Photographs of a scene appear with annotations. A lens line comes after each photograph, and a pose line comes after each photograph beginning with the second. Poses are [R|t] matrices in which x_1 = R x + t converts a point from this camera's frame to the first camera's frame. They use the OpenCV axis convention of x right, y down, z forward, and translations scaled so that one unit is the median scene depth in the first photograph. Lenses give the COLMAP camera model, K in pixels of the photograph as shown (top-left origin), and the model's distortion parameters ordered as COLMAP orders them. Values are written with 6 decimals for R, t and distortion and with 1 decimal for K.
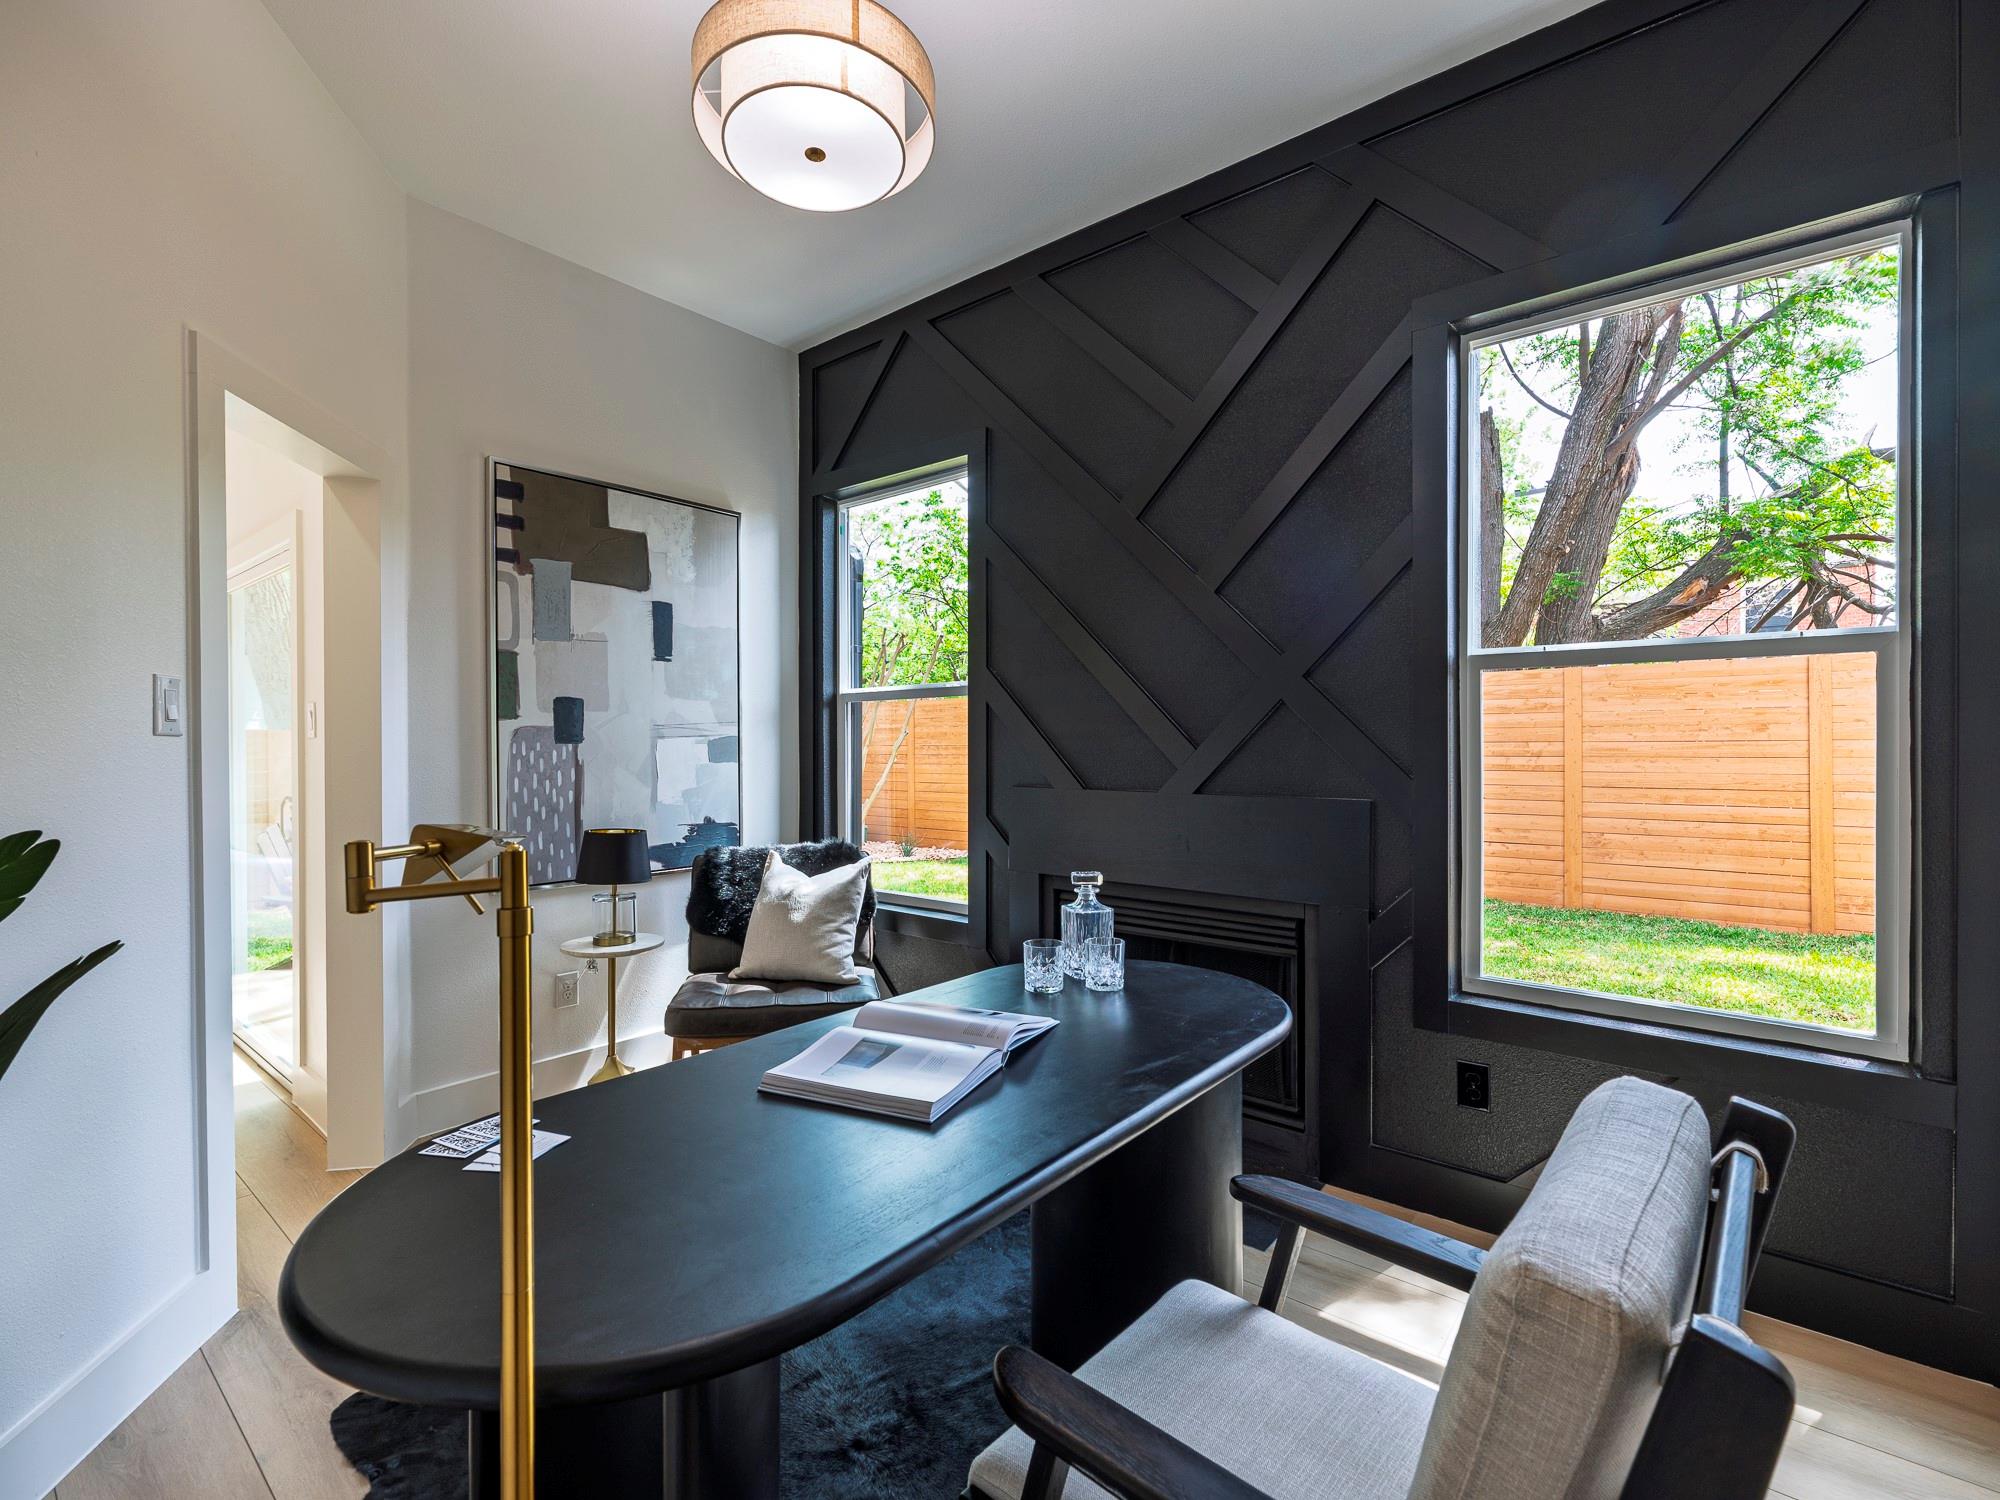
lens RADIAL K [[912.1, 0, 991.6], [0, 912.1, 747.3], [0, 0, 1]] dist [-0.003206, 0.001760]
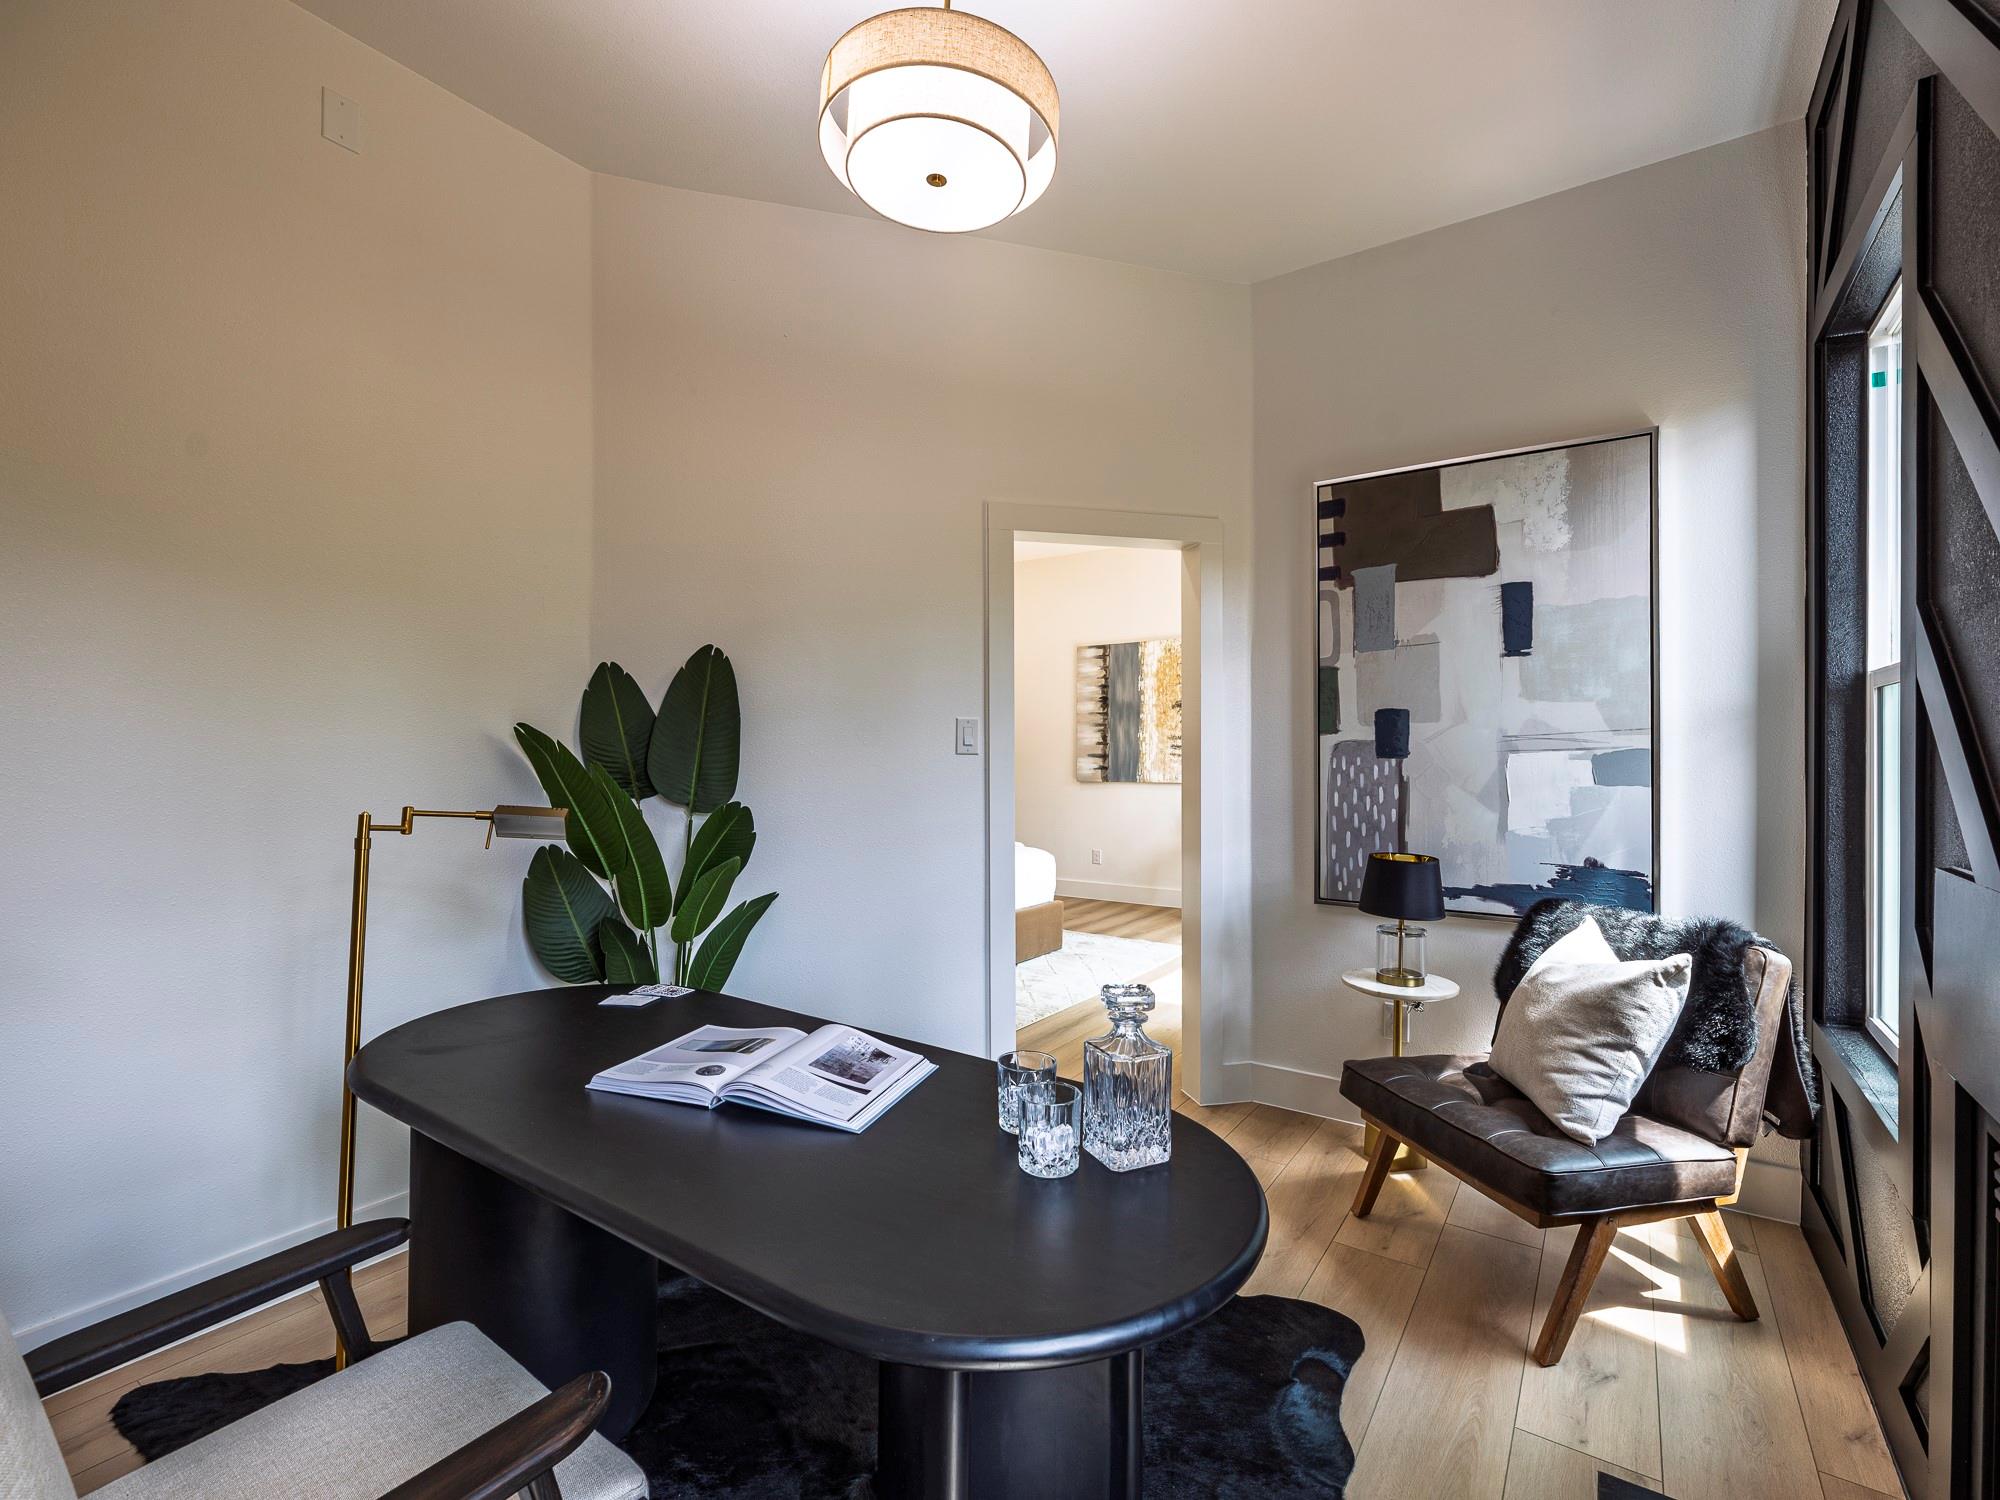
lens RADIAL K [[912.1, 0, 1003.5], [0, 912.1, 740.0], [0, 0, 1]] dist [-0.003206, 0.001760]
pose [[0.088416, -0.006626, -0.996062, 0.429082], [-0.001050, 0.999977, -0.006745, -0.015991], [0.996083, 0.001642, 0.088407, 0.516816]]
